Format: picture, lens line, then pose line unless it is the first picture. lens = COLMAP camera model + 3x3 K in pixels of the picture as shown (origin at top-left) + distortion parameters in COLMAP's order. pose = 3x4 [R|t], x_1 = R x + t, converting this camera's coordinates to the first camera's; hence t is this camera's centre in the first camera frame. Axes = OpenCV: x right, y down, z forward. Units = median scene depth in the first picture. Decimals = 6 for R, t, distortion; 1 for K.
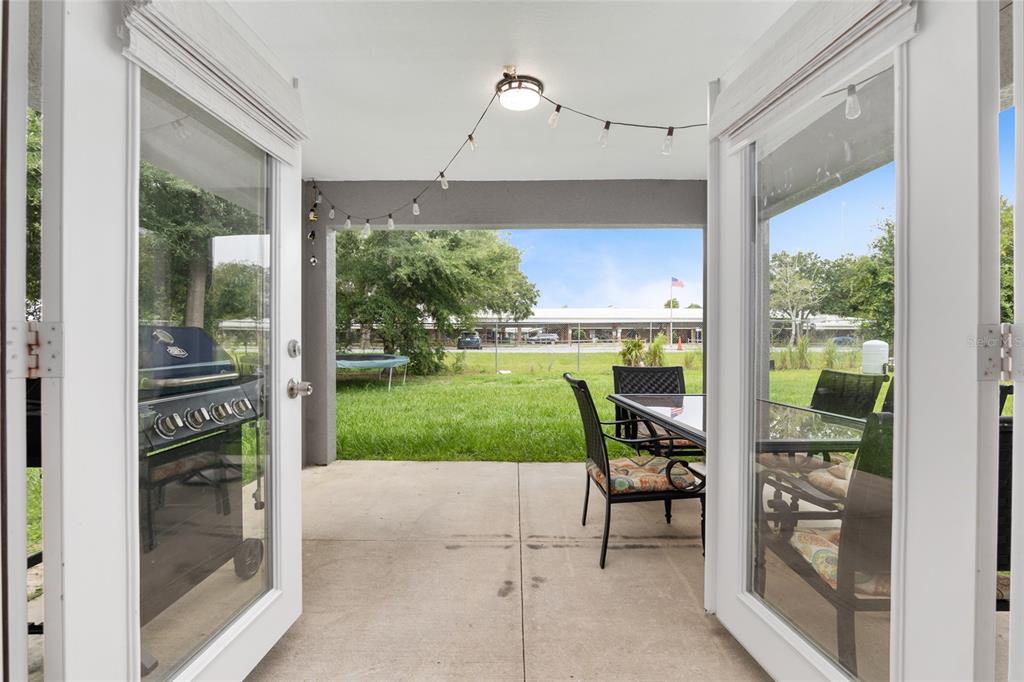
lens RADIAL K [[481.9, 0, 512.2], [0, 481.9, 338.1], [0, 0, 1]] dist [-0.022536, 0.004560]
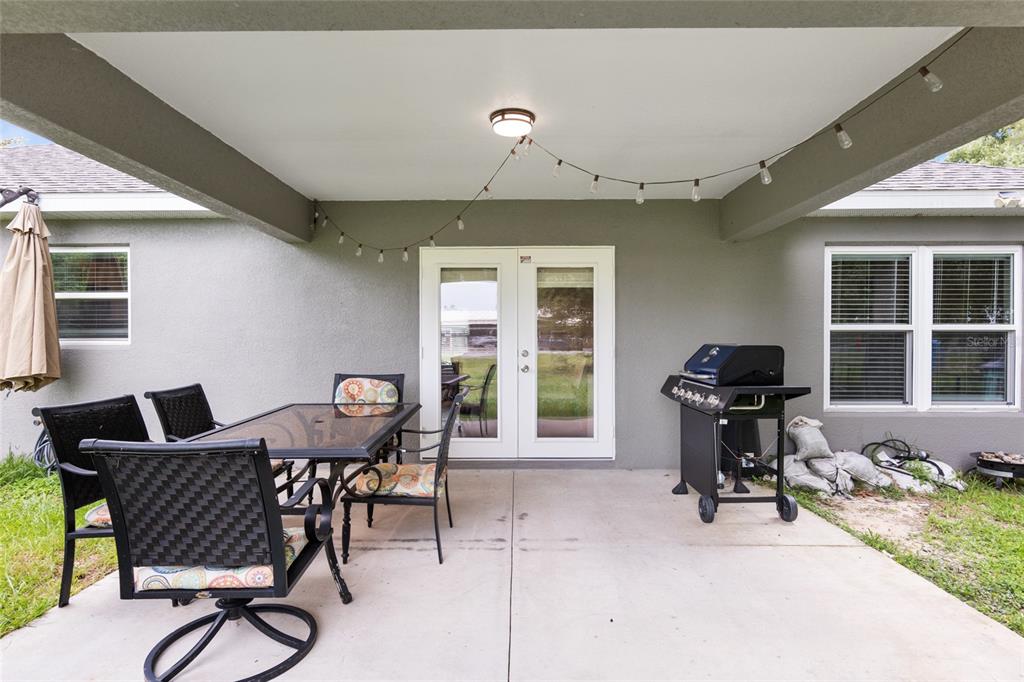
lens RADIAL K [[546.4, 0, 516.5], [0, 546.4, 342.9], [0, 0, 1]] dist [0.001679, 0.000860]
pose [[-0.999991, -0.004019, -0.001379, 0.010865], [-0.004037, 0.999906, 0.013140, -0.046947], [0.001326, 0.013145, -0.999913, 2.279008]]
